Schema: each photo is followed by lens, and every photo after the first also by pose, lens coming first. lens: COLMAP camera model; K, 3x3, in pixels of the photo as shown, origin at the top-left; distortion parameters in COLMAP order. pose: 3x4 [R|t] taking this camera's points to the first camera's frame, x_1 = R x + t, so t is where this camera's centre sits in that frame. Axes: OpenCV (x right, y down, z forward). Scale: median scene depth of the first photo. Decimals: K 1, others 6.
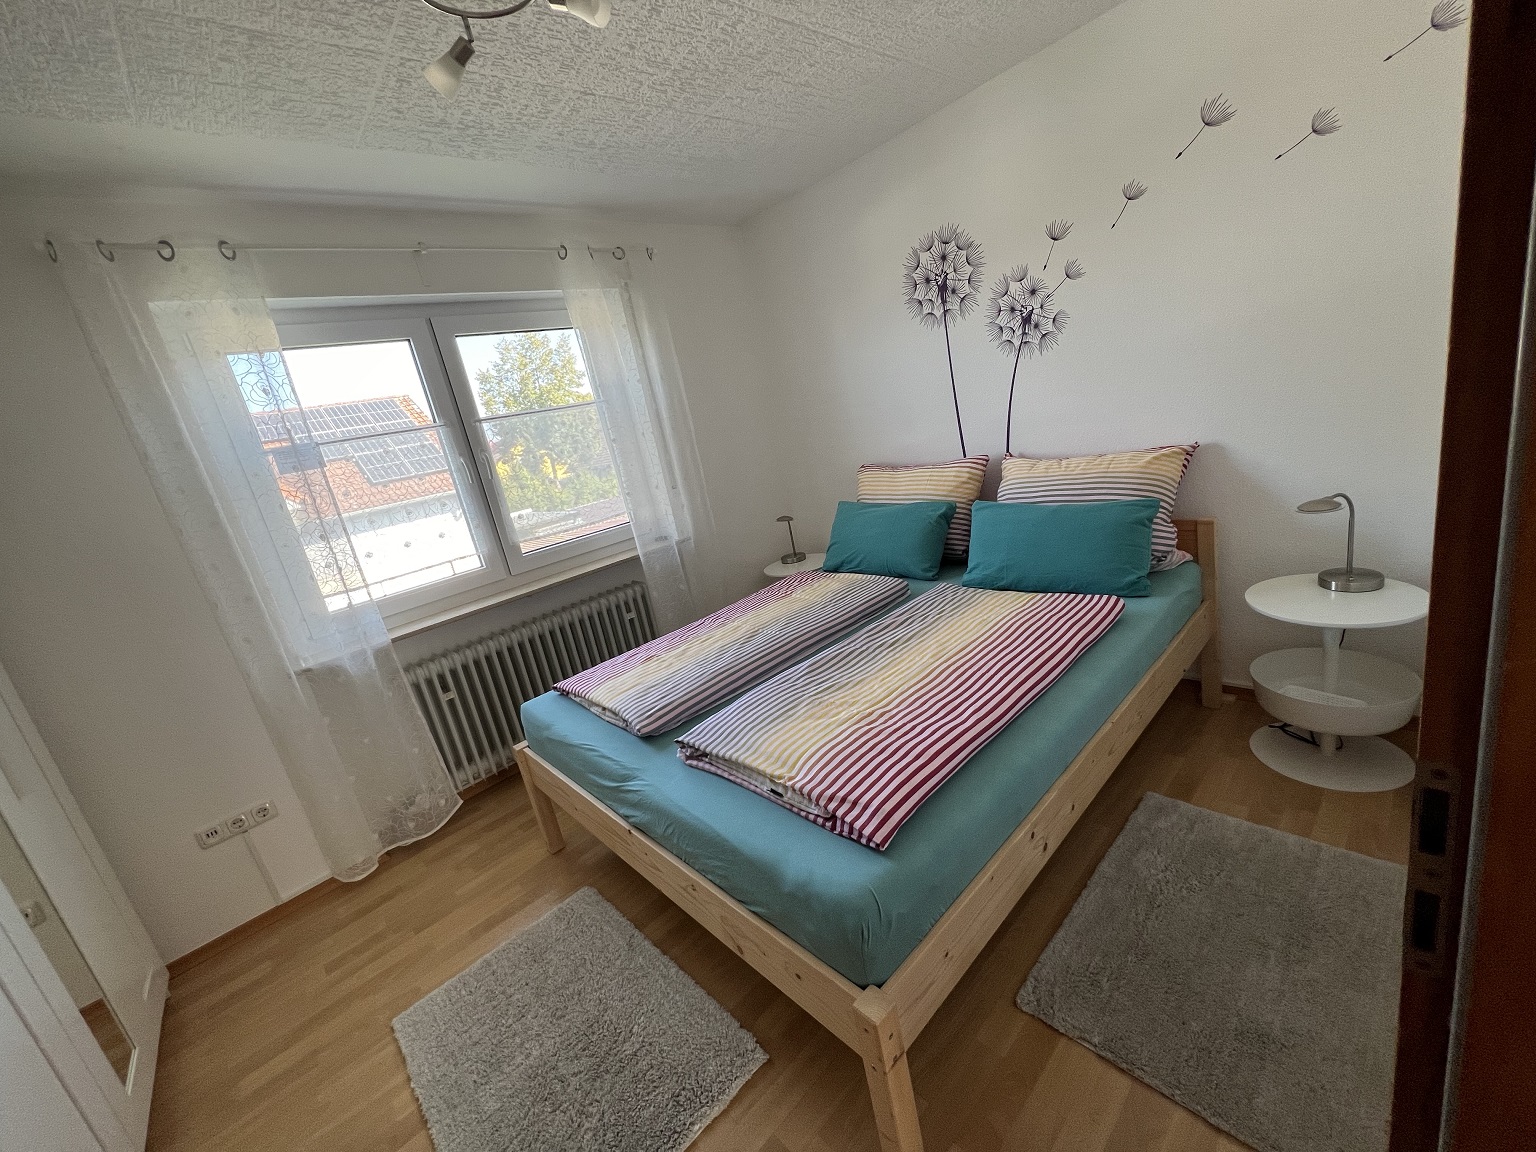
lens RADIAL K [[613.3, 0, 769.0], [0, 613.3, 572.1], [0, 0, 1]] dist [-0.000745, 0.000487]
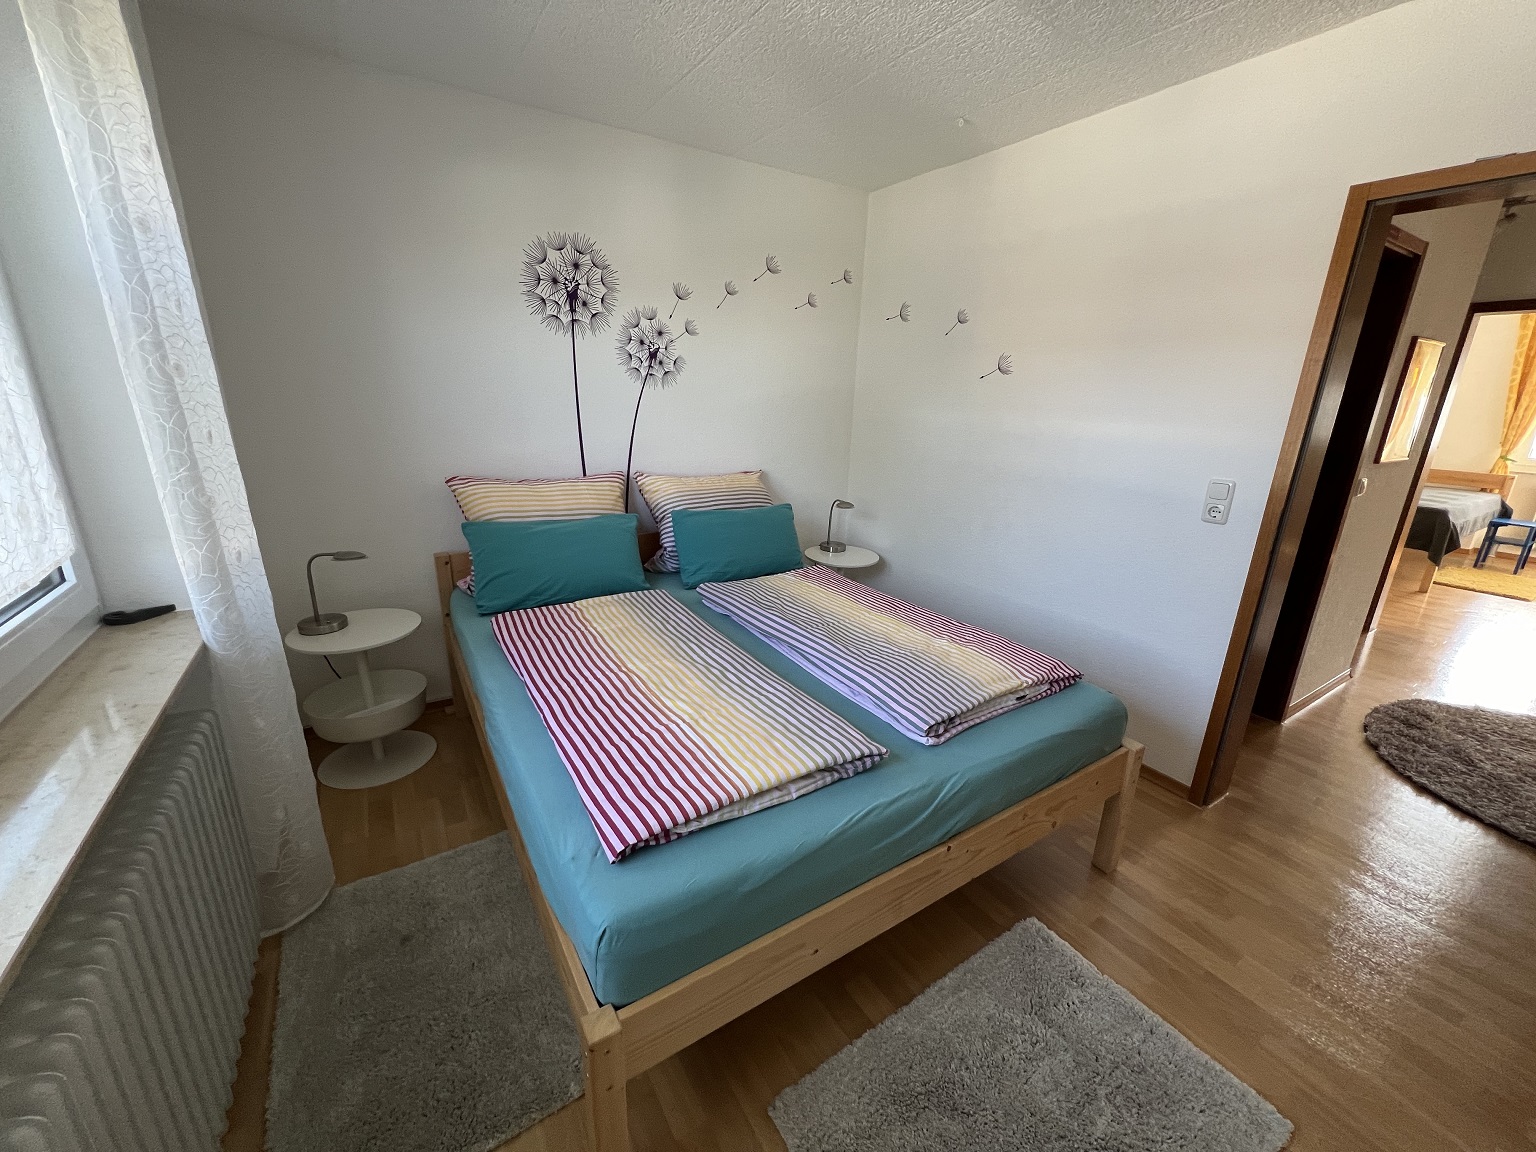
lens RADIAL K [[613.3, 0, 764.9], [0, 613.3, 572.7], [0, 0, 1]] dist [-0.000745, 0.000487]
pose [[0.164812, -0.085444, 0.982617, -0.680484], [0.183209, 0.981555, 0.054622, -0.035738], [-0.969160, 0.171022, 0.177426, 0.640481]]
